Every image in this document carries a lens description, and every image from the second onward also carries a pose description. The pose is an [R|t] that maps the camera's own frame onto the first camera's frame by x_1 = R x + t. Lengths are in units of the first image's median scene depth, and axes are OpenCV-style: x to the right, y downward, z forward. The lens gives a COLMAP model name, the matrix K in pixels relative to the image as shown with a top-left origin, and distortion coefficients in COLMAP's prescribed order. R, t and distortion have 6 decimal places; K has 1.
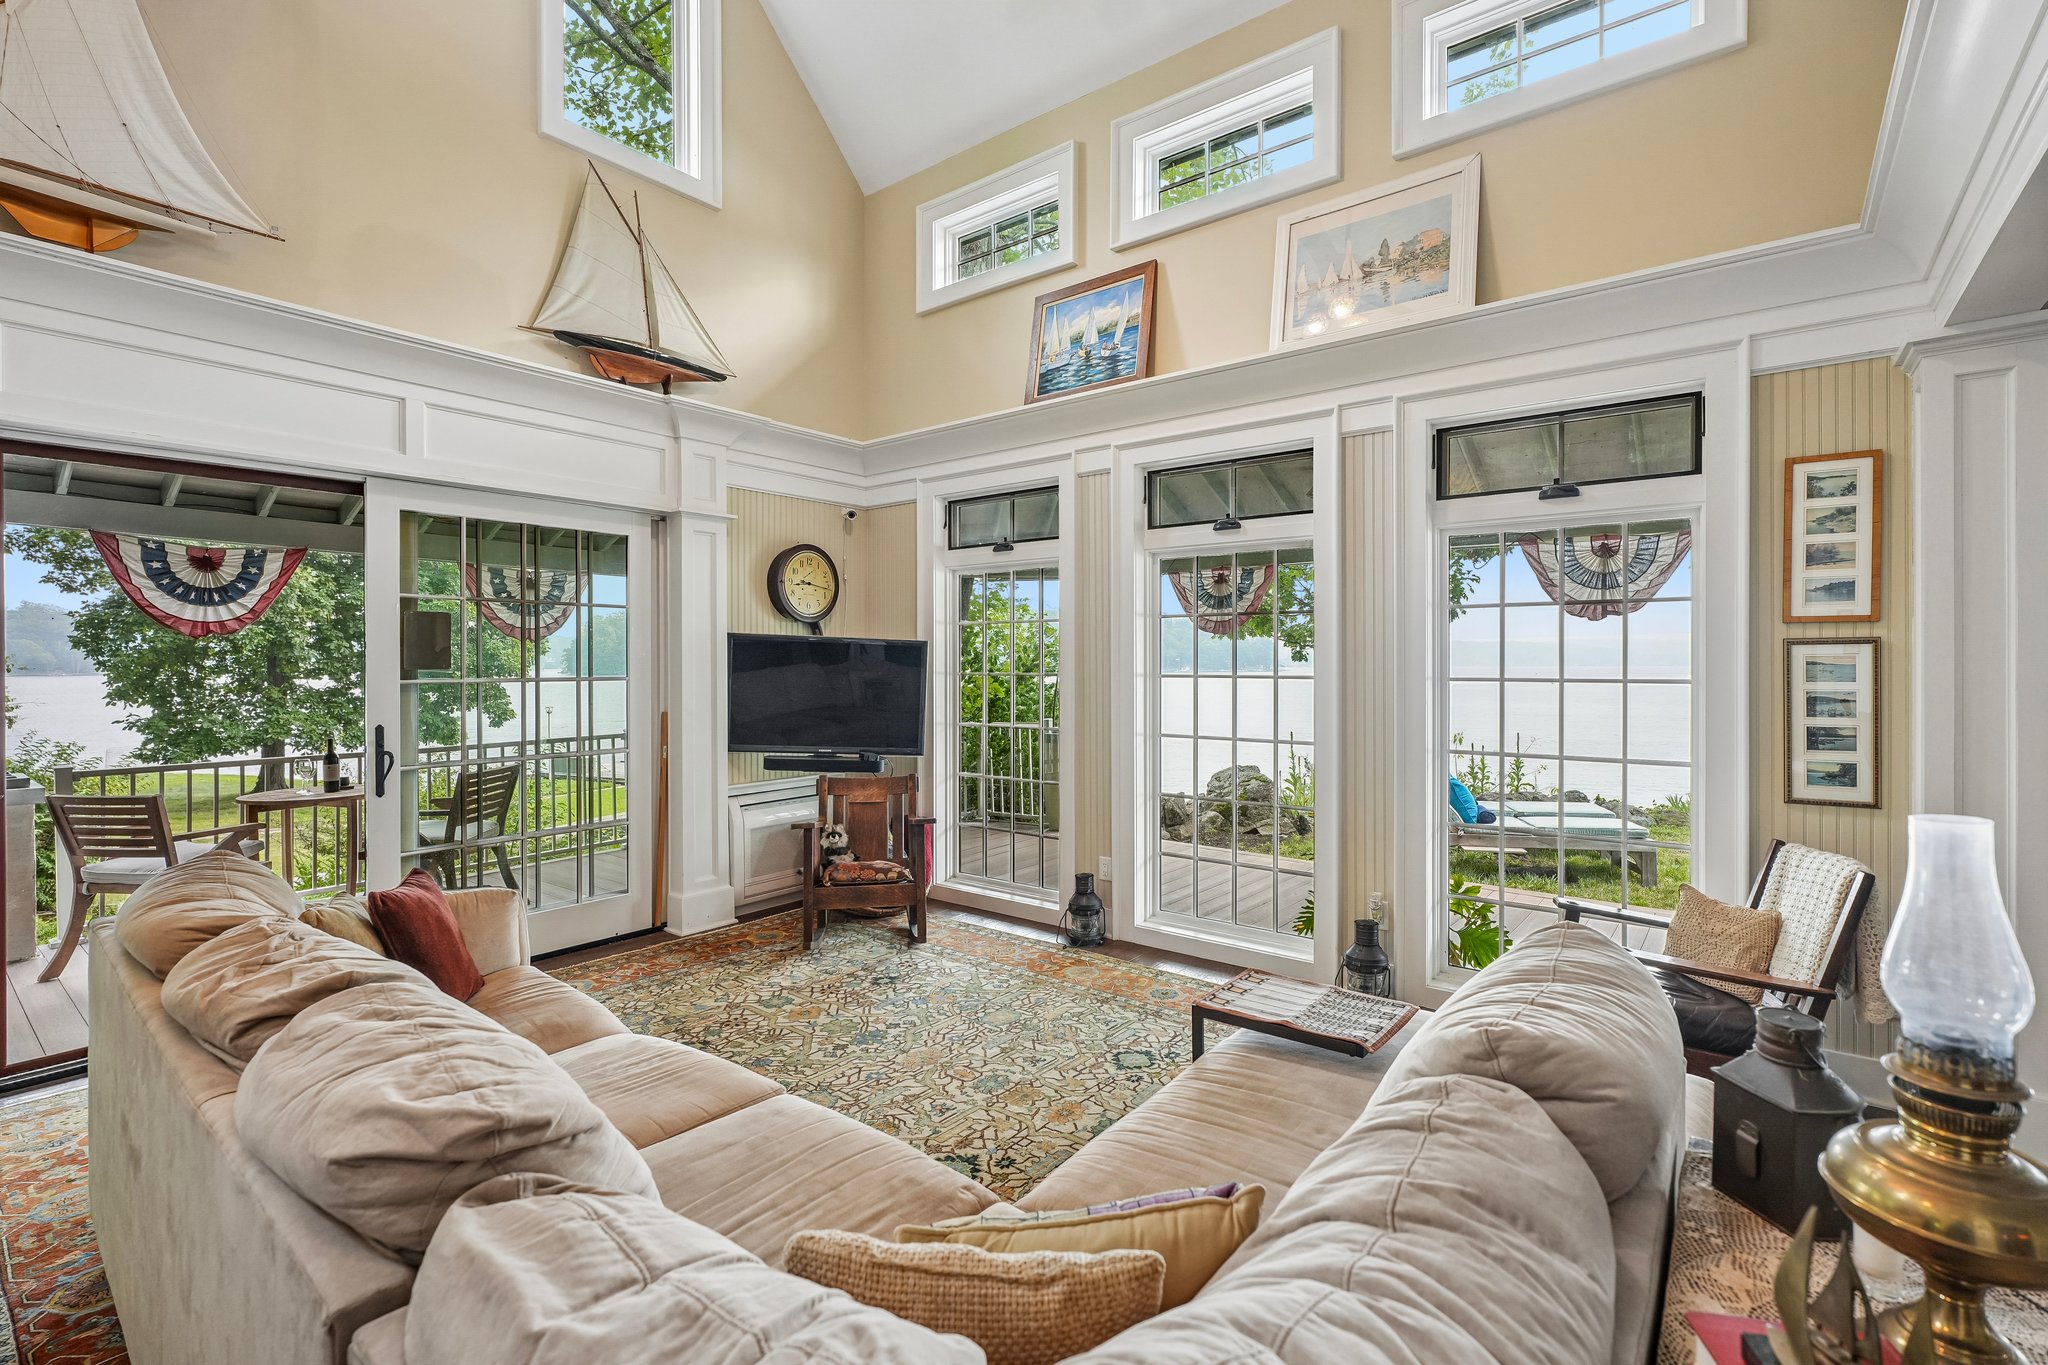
lens RADIAL K [[925.5, 0, 1030.3], [0, 925.5, 662.5], [0, 0, 1]] dist [-0.007571, 0.004194]
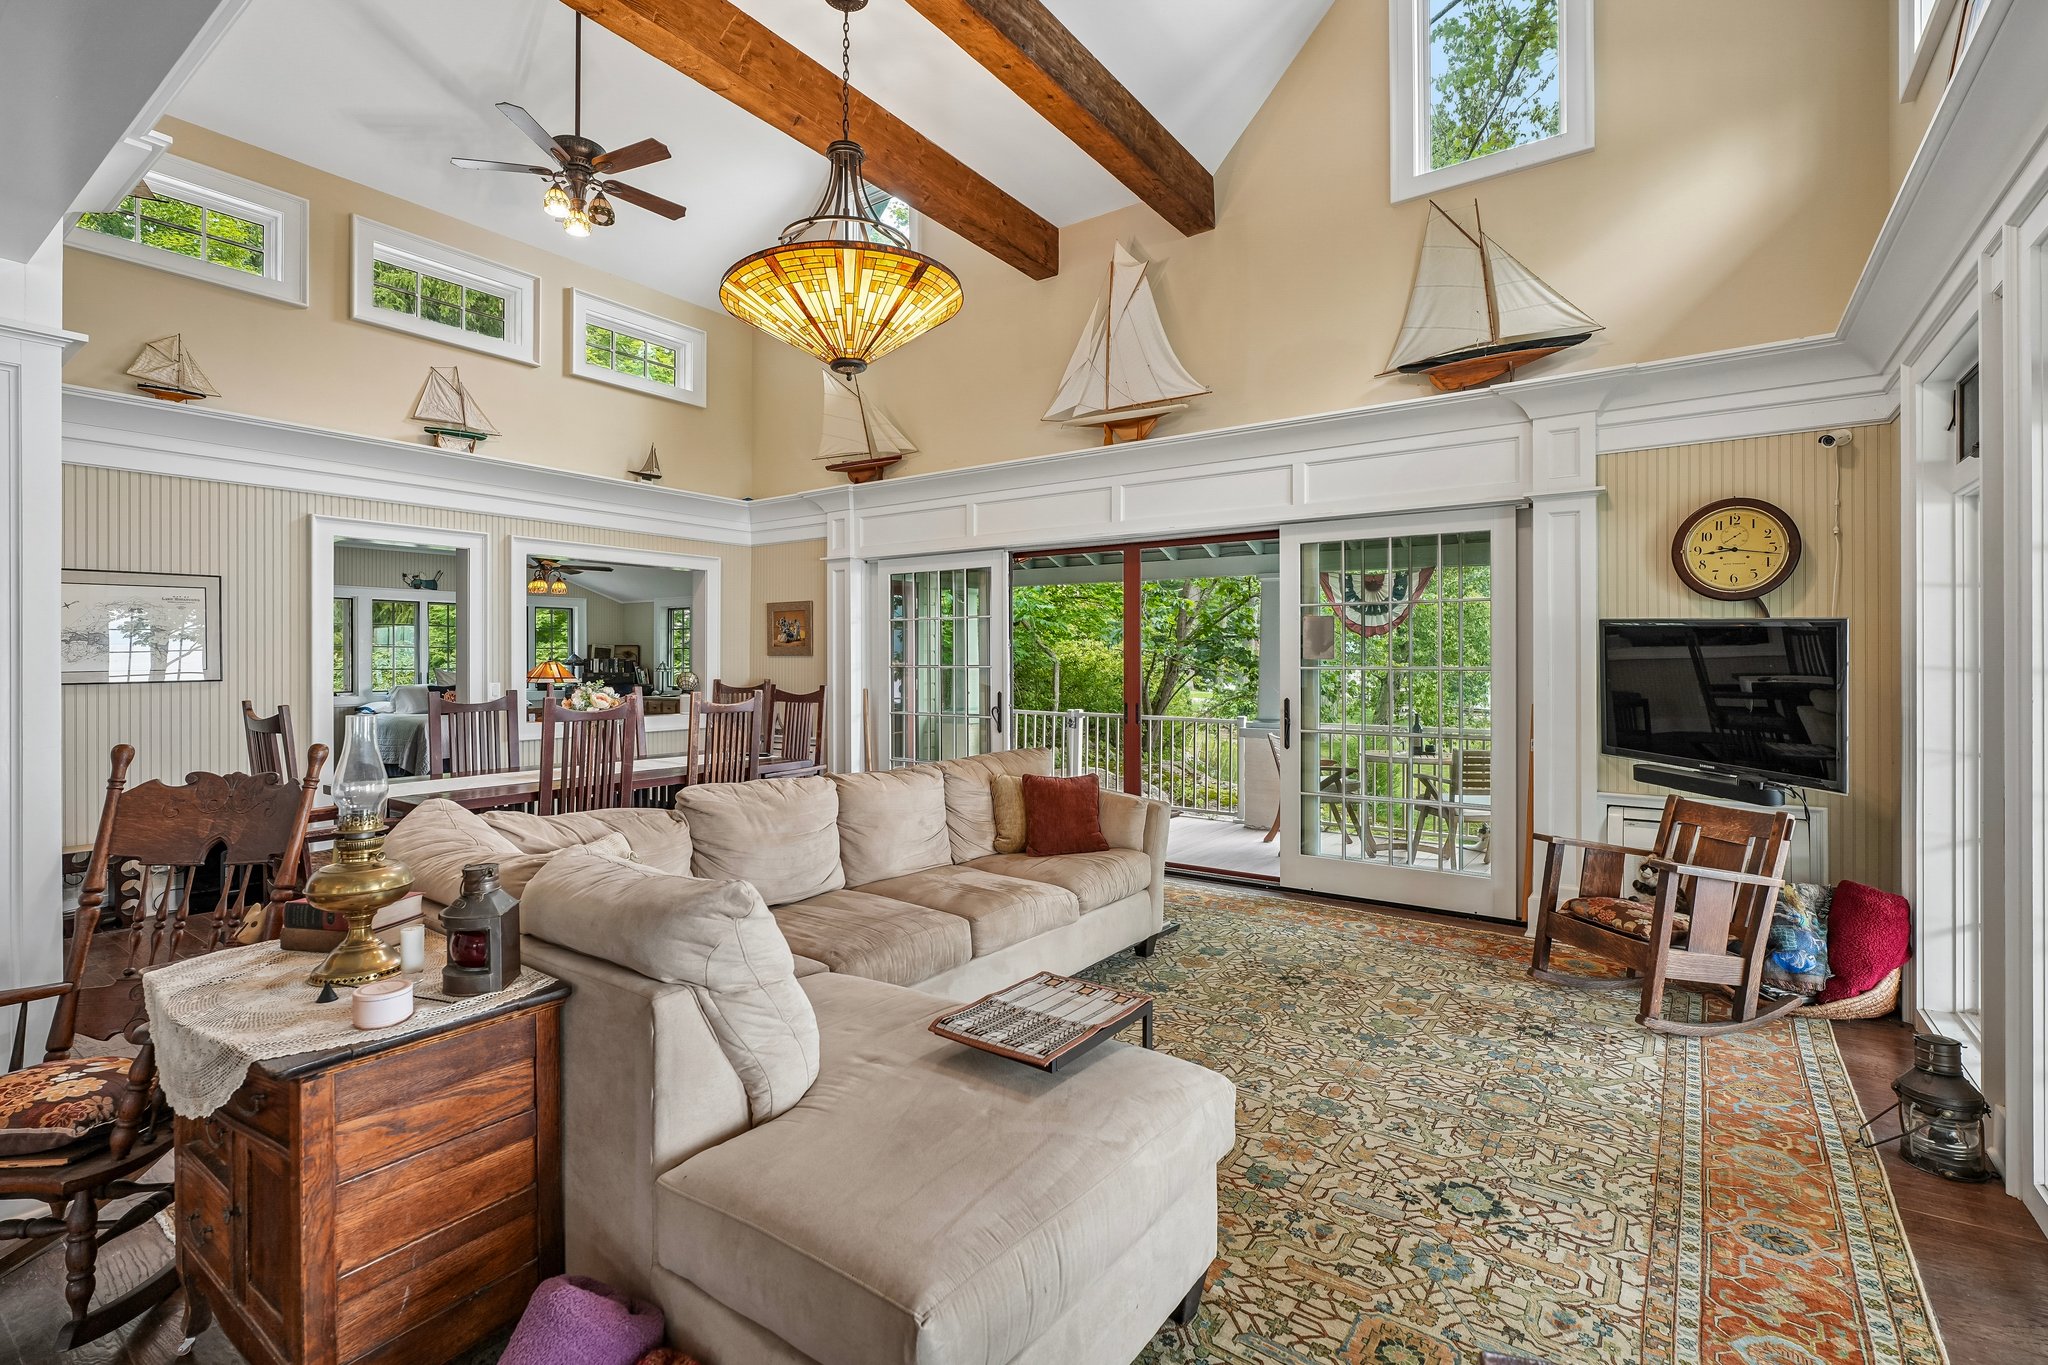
lens RADIAL K [[925.5, 0, 1021.1], [0, 925.5, 655.9], [0, 0, 1]] dist [-0.007571, 0.004194]
pose [[0.041891, -0.003993, -0.999114, 0.612698], [-0.000315, 0.999992, -0.004010, 0.007323], [0.999122, 0.000482, 0.041889, 0.466734]]
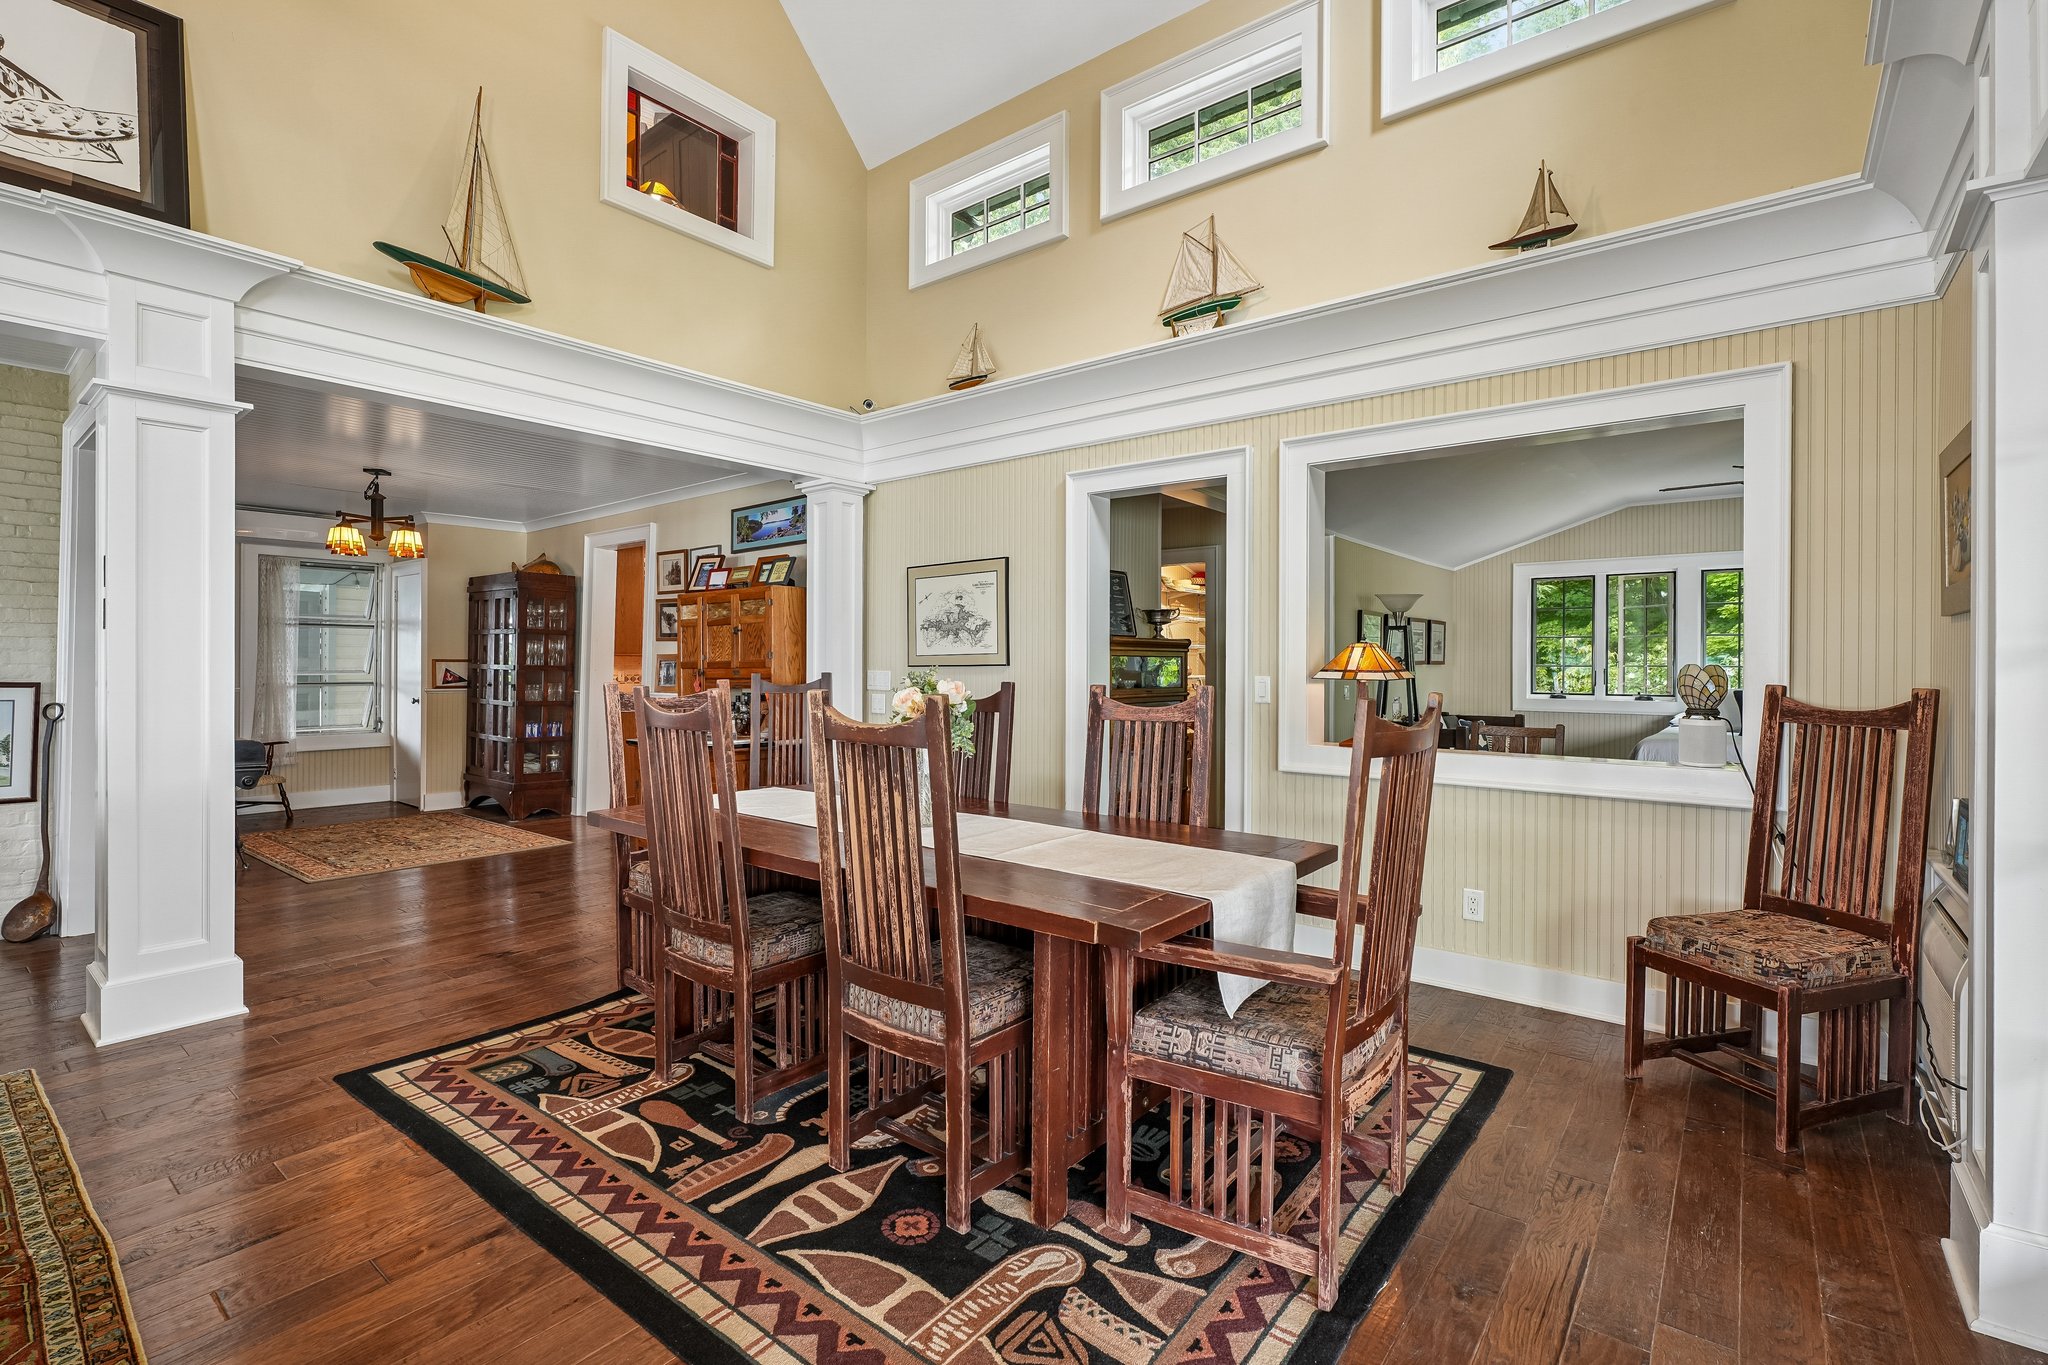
lens RADIAL K [[925.5, 0, 1029.9], [0, 925.5, 670.3], [0, 0, 1]] dist [-0.007571, 0.004194]
pose [[-0.999996, -0.002536, 0.001441, -0.669876], [-0.002523, 0.999957, 0.008929, 0.031346], [-0.001463, 0.008925, -0.999959, 0.638805]]
